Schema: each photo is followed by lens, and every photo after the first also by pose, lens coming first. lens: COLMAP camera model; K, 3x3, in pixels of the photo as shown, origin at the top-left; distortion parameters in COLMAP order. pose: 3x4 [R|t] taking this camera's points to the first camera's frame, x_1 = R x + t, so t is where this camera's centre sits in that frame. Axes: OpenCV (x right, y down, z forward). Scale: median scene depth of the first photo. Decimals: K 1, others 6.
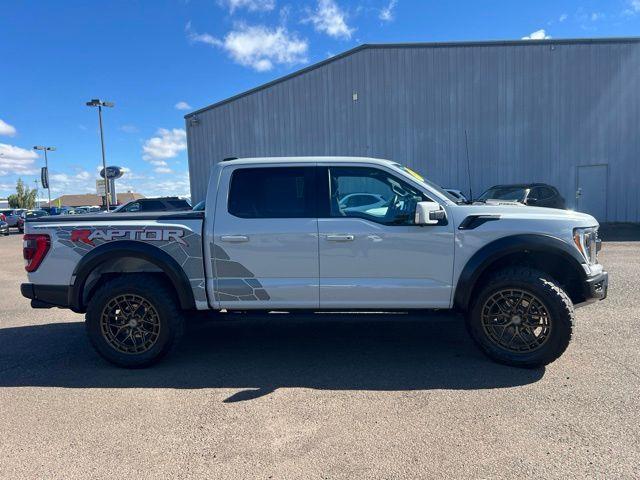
lens RADIAL K [[521.5, 0, 320.0], [0, 521.5, 240.0], [0, 0, 1]] dist [-0.005267, -0.001857]
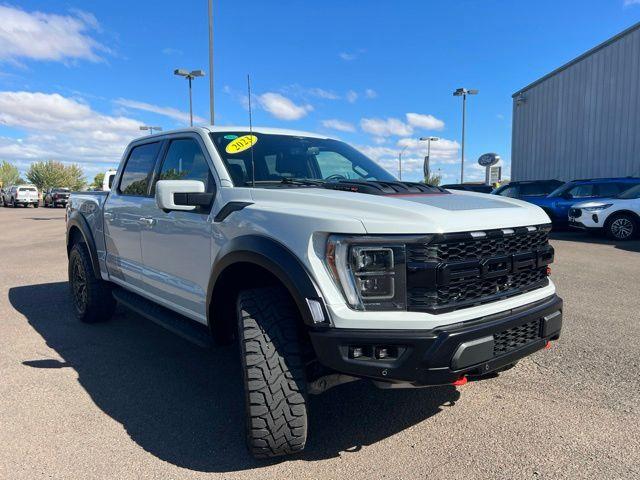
lens RADIAL K [[513.5, 0, 320.0], [0, 513.5, 240.0], [0, 0, 1]] dist [-0.000678, 0.000028]
pose [[0.666318, 0.091229, -0.740066, 0.256541], [-0.074149, 0.995675, 0.055978, -0.012745], [0.741972, 0.017576, 0.670201, 0.188941]]
